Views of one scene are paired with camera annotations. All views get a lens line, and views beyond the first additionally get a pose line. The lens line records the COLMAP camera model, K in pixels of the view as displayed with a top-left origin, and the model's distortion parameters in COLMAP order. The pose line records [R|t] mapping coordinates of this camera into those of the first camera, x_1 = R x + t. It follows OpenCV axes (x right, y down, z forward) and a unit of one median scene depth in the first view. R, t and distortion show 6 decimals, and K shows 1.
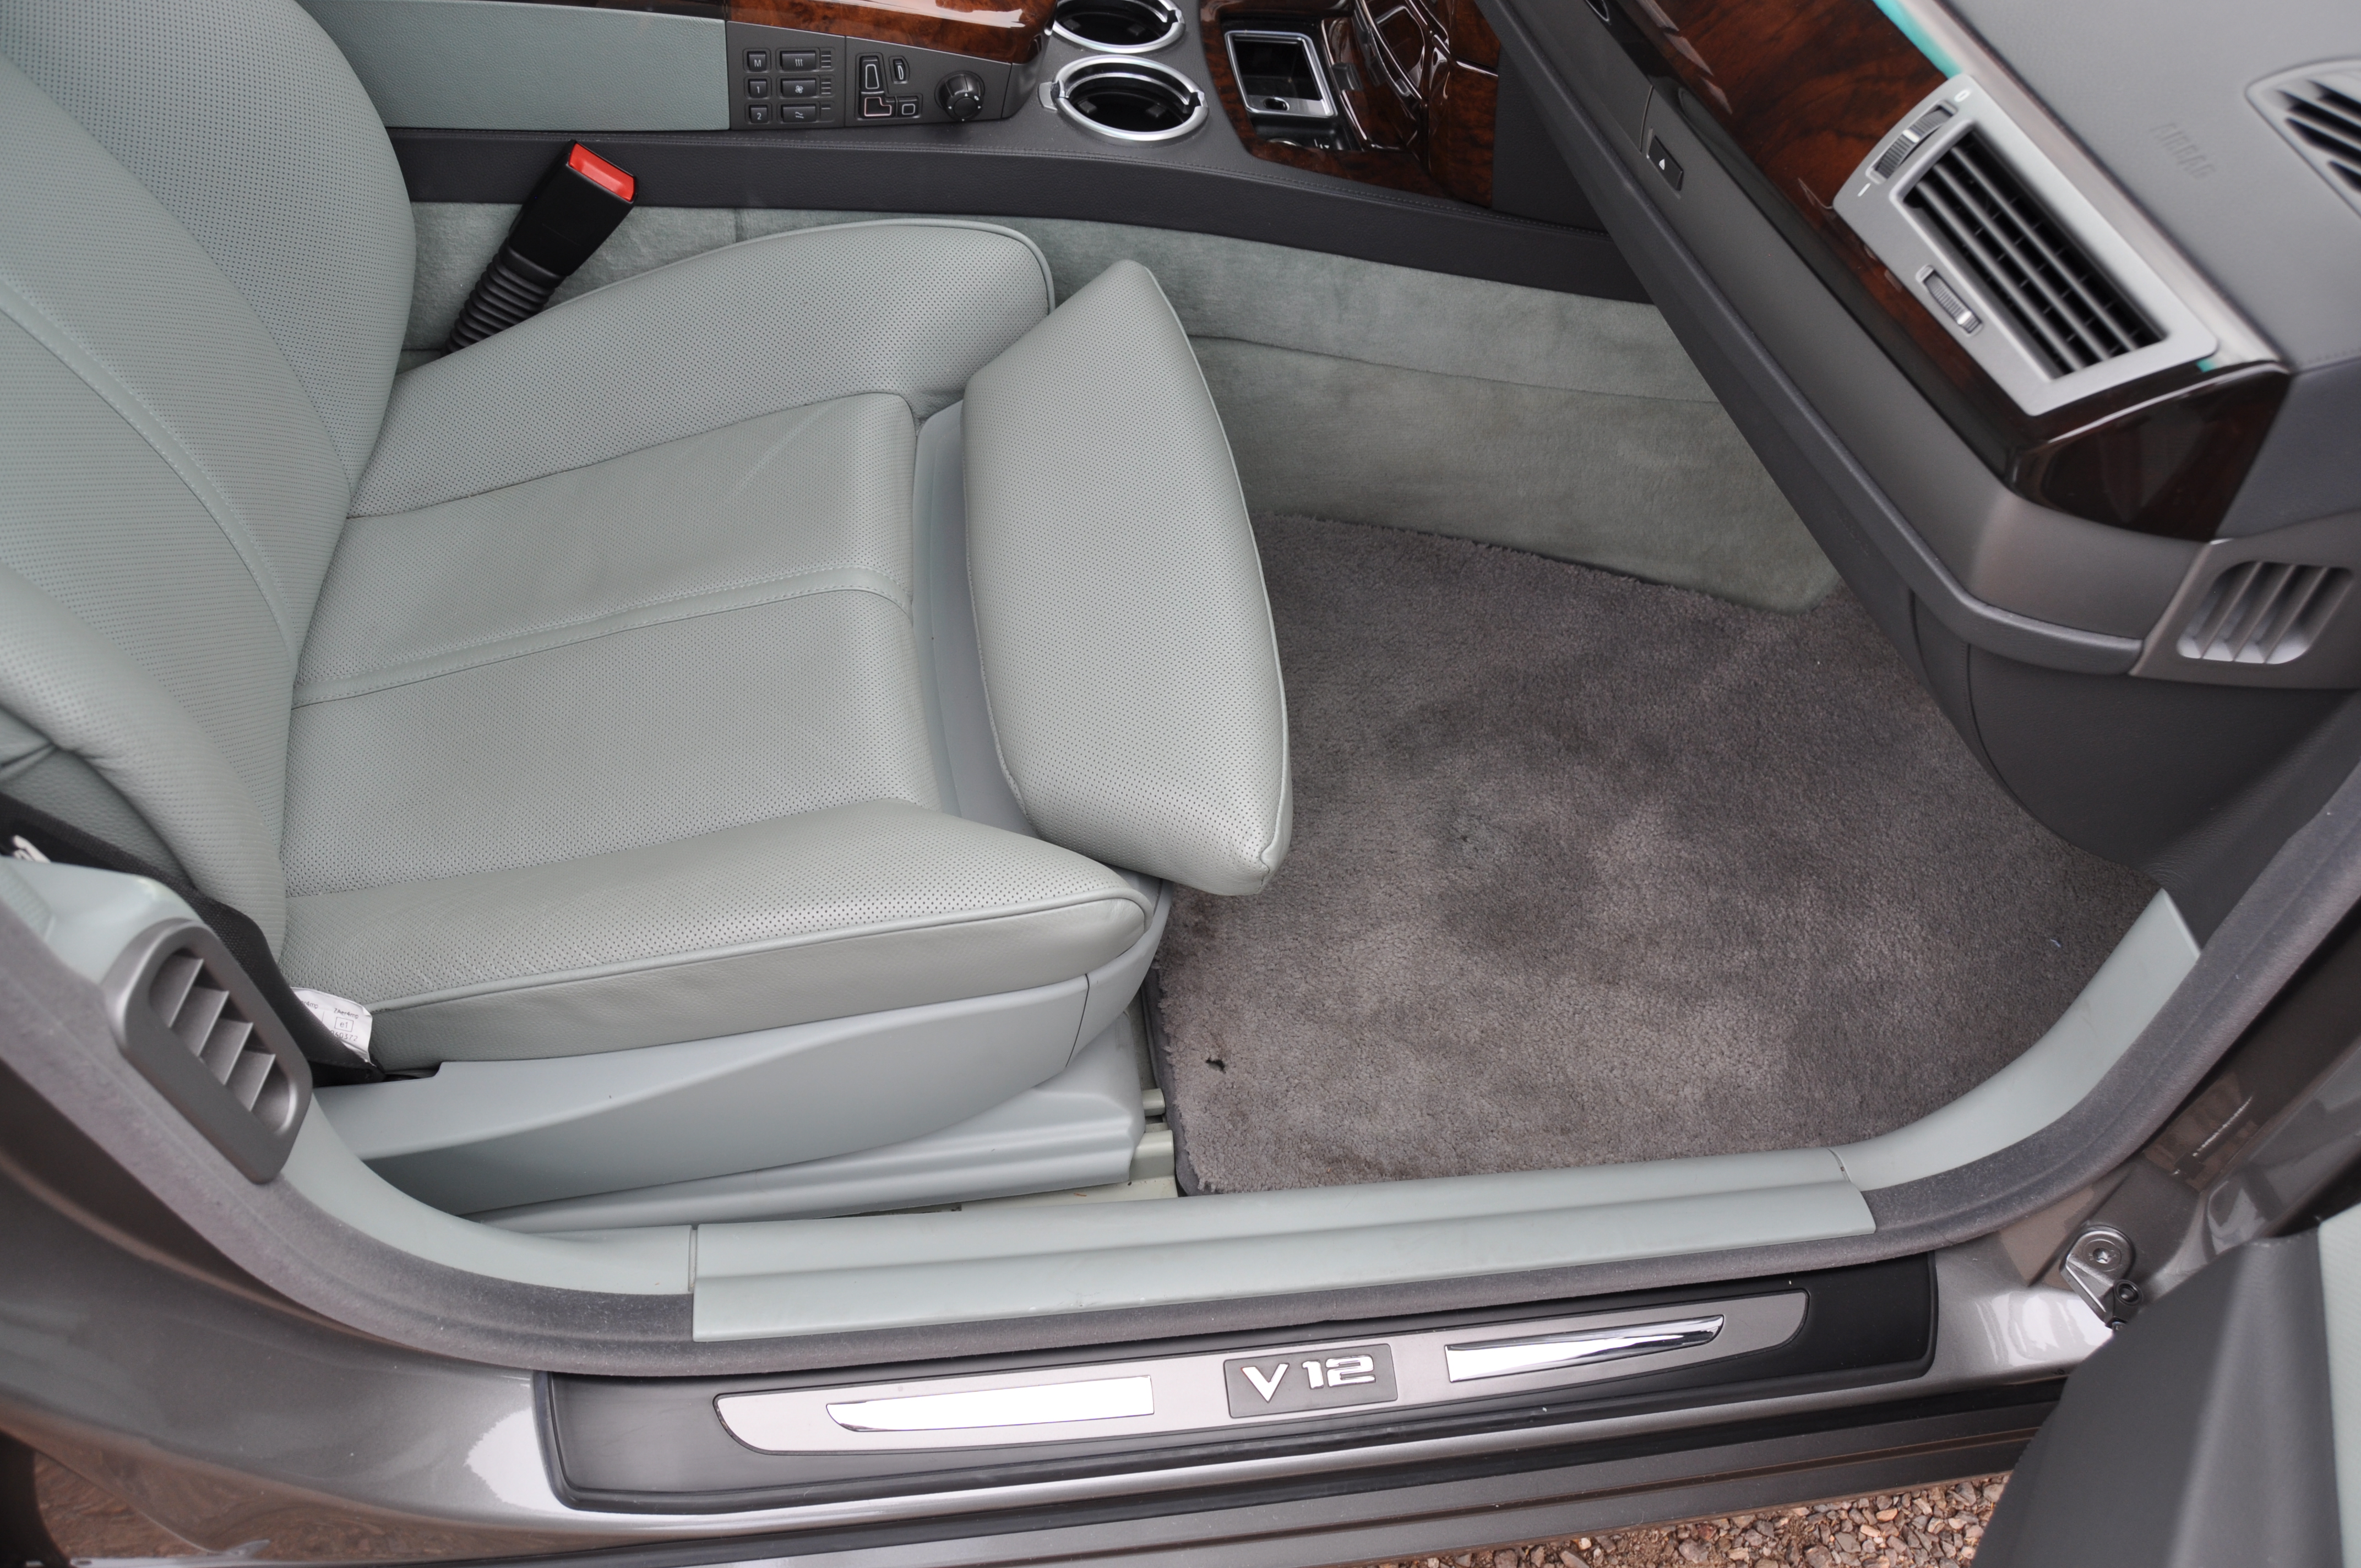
lens RADIAL K [[1833.1, 0, 1203.0], [0, 1833.1, 782.7], [0, 0, 1]] dist [-0.090755, 0.022844]
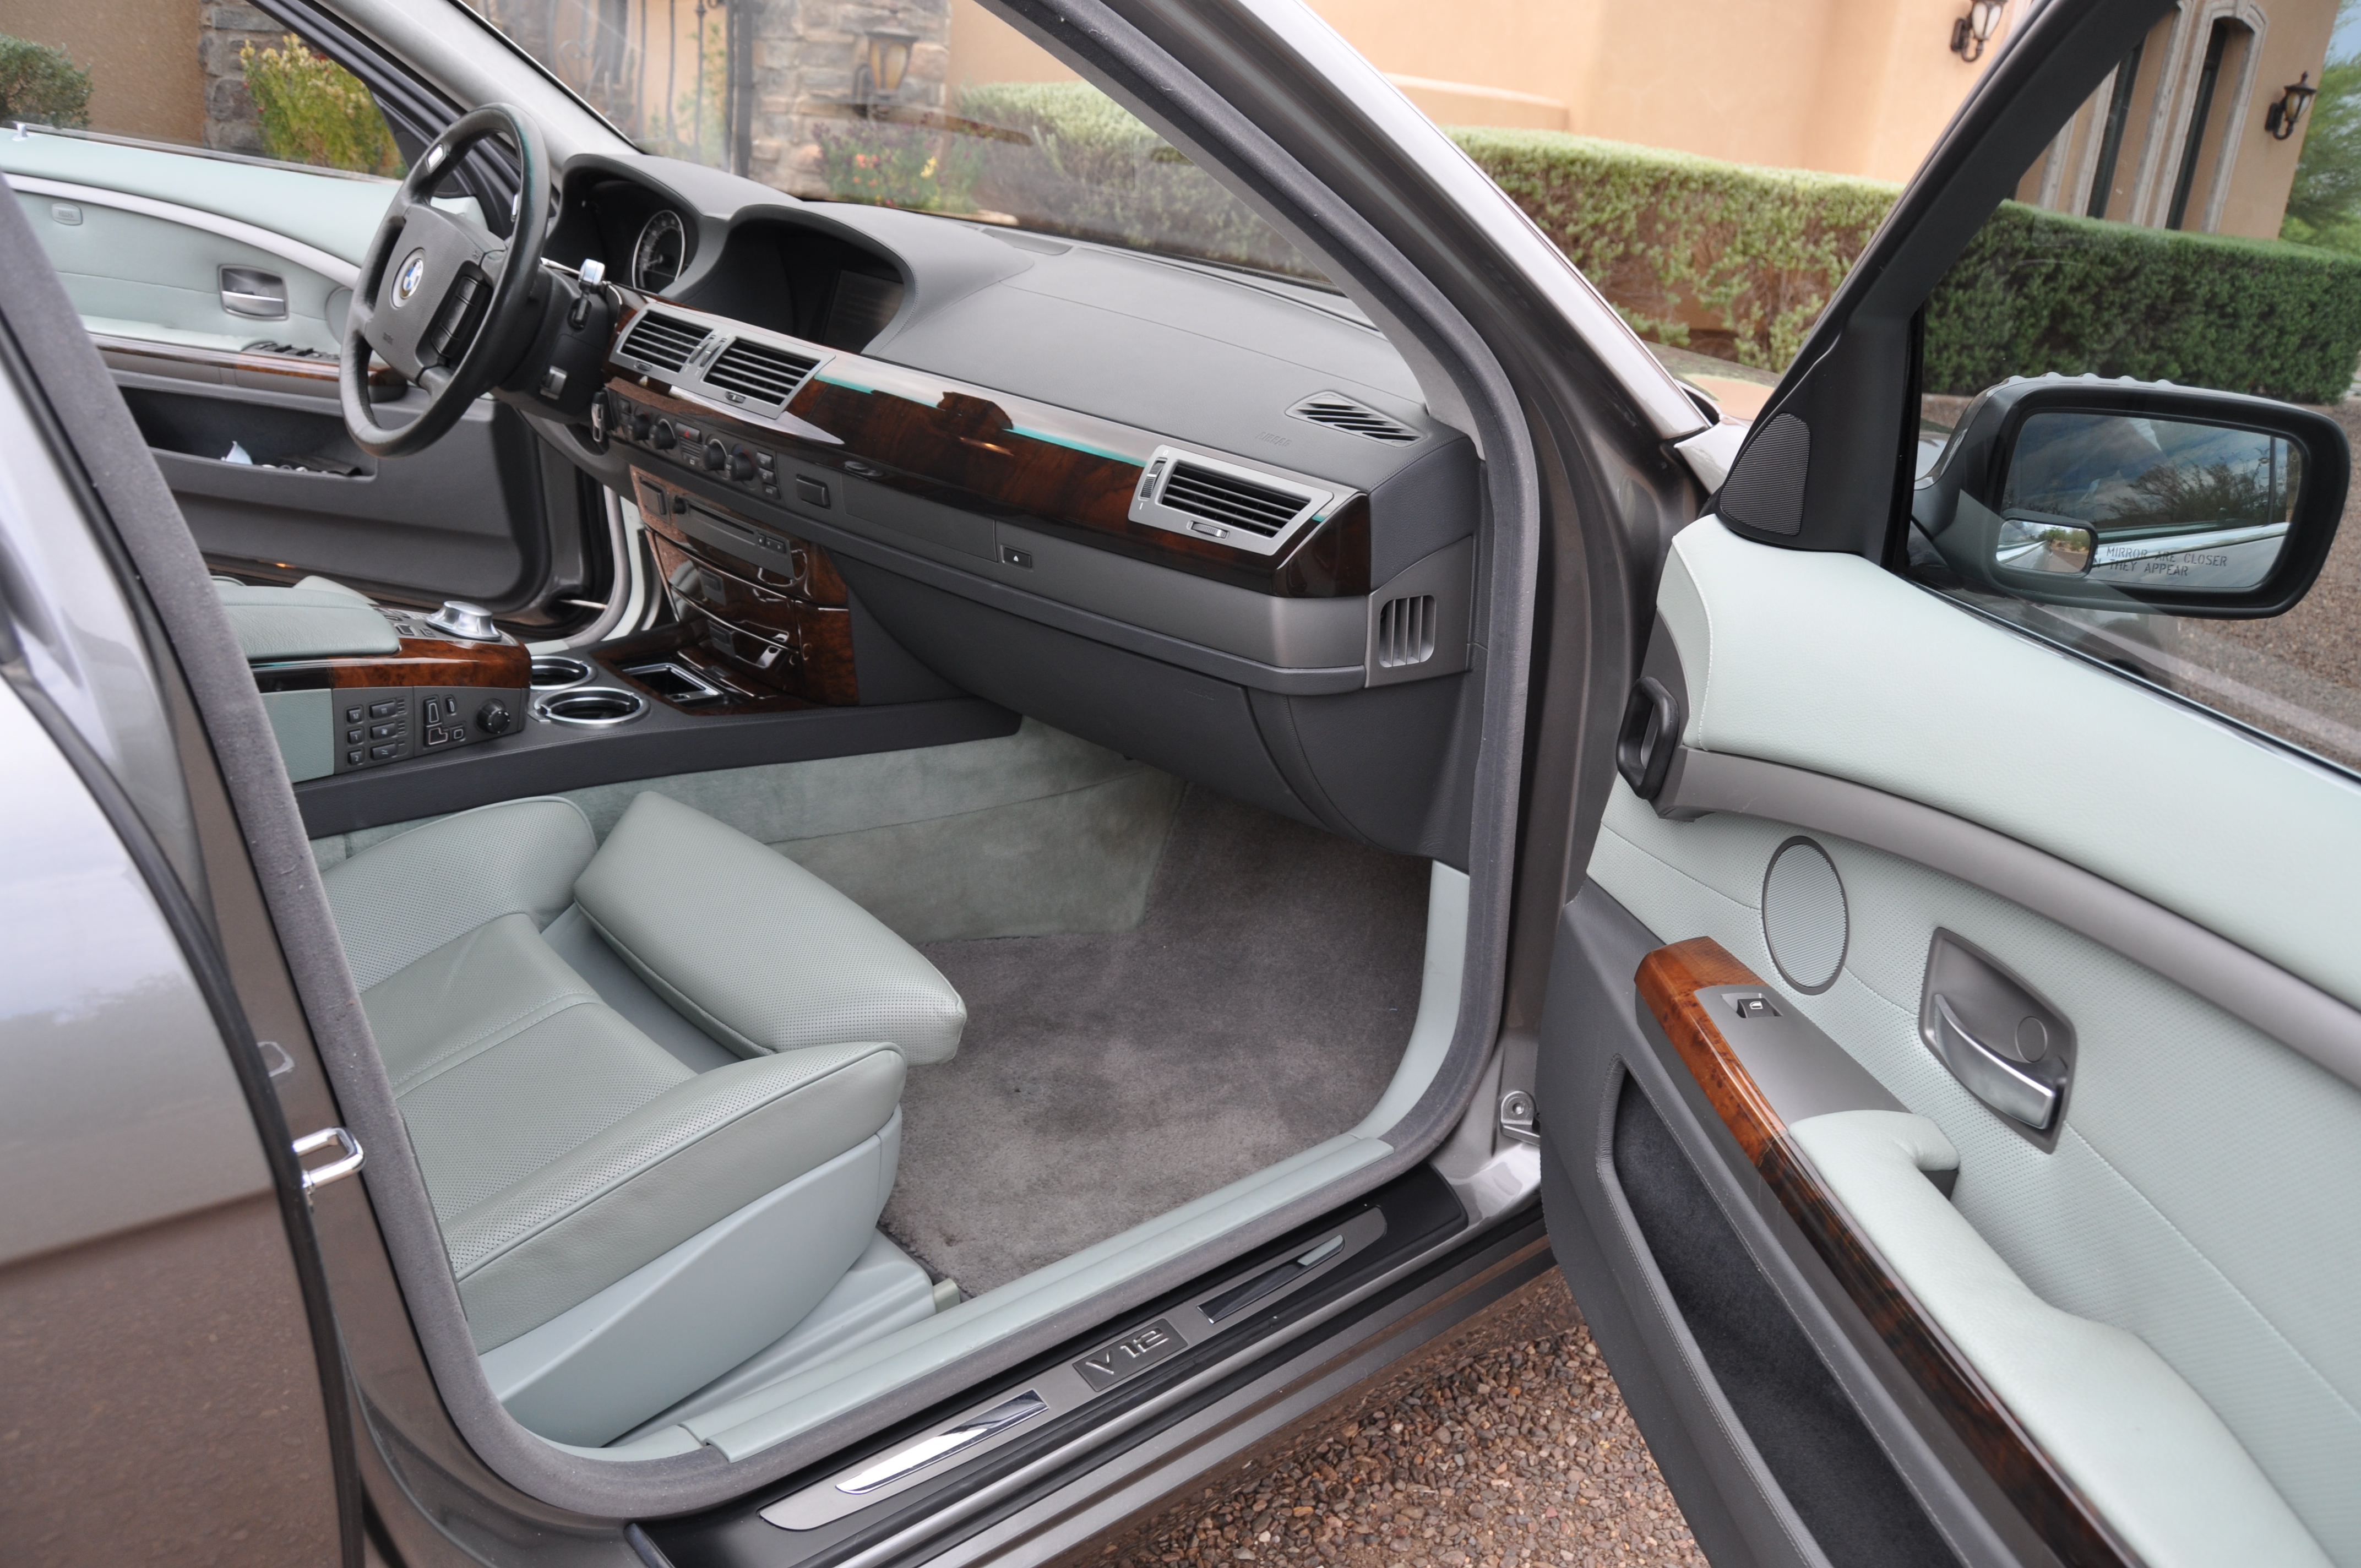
lens RADIAL K [[1833.1, 0, 1197.6], [0, 1833.1, 781.0], [0, 0, 1]] dist [-0.090755, 0.022844]
pose [[0.827161, -0.260508, 0.497937, -0.398649], [0.449262, 0.838832, -0.307447, 0.343289], [-0.337593, 0.478012, 0.810885, -0.302667]]
